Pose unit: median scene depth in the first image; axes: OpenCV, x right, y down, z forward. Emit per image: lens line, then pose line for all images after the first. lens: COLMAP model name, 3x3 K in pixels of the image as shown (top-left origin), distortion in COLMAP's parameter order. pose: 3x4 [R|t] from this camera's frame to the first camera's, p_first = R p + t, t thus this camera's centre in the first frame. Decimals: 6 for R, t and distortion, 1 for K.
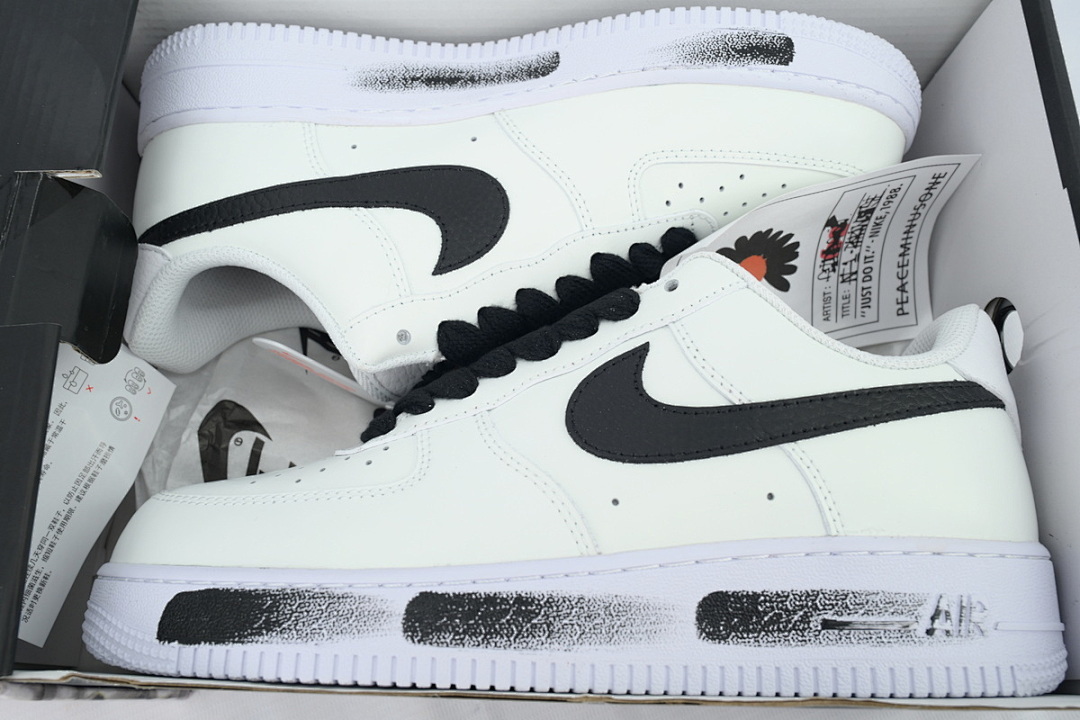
lens RADIAL K [[902.3, 0, 535.9], [0, 902.3, 363.0], [0, 0, 1]] dist [0.011587, 0.004269]
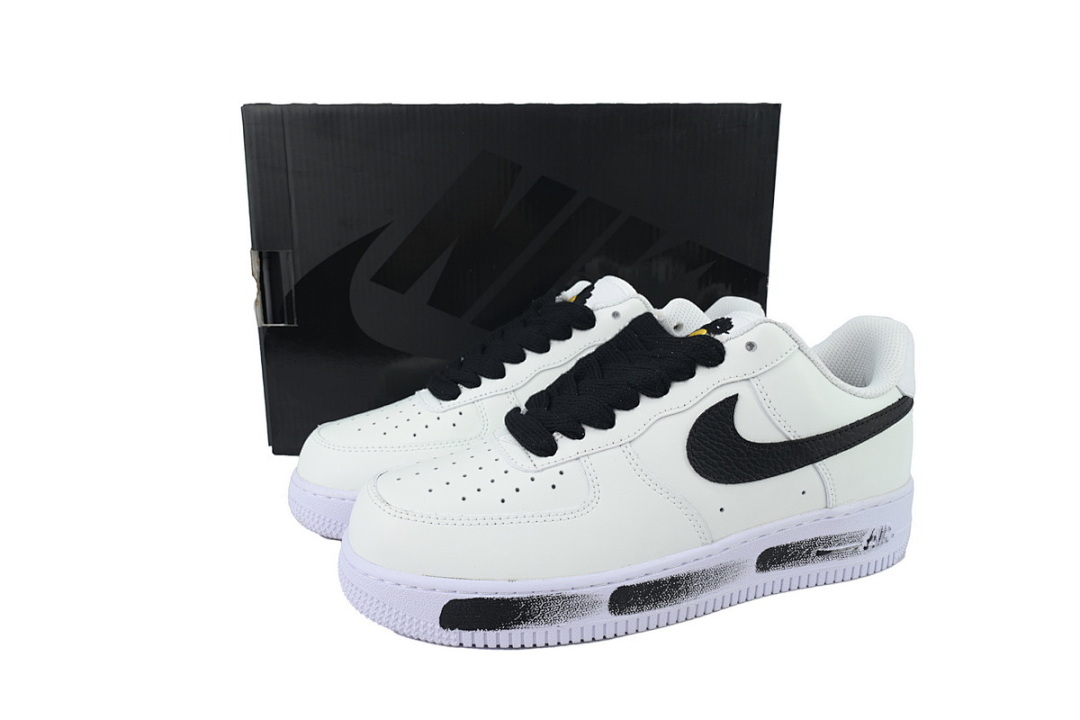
lens RADIAL K [[730.7, 0, 539.2], [0, 730.7, 360.2], [0, 0, 1]] dist [0.003224, -0.003942]
pose [[0.950924, -0.085595, 0.297349, -0.598487], [-0.069299, 0.877652, 0.474262, -0.689996], [-0.301564, -0.471594, 0.828649, 0.152311]]
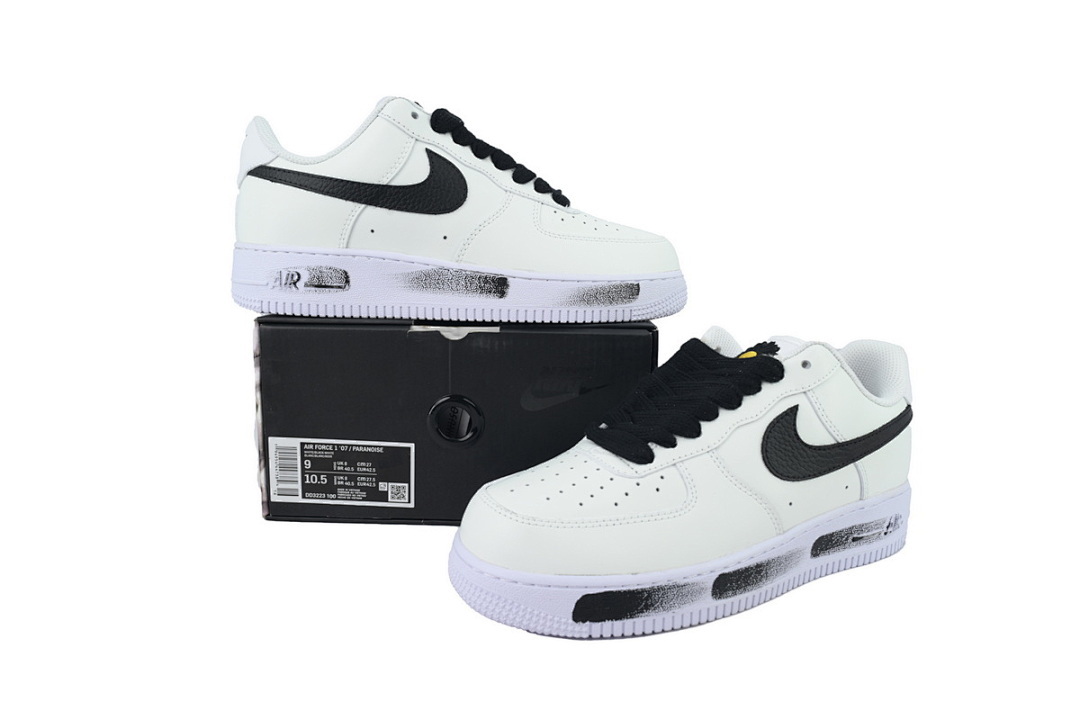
lens RADIAL K [[730.7, 0, 541.4], [0, 730.7, 361.1], [0, 0, 1]] dist [0.003224, -0.003942]
pose [[0.876257, -0.081377, 0.474923, -1.091180], [-0.137880, 0.902074, 0.408964, -0.681532], [-0.461696, -0.423840, 0.779228, 0.186134]]
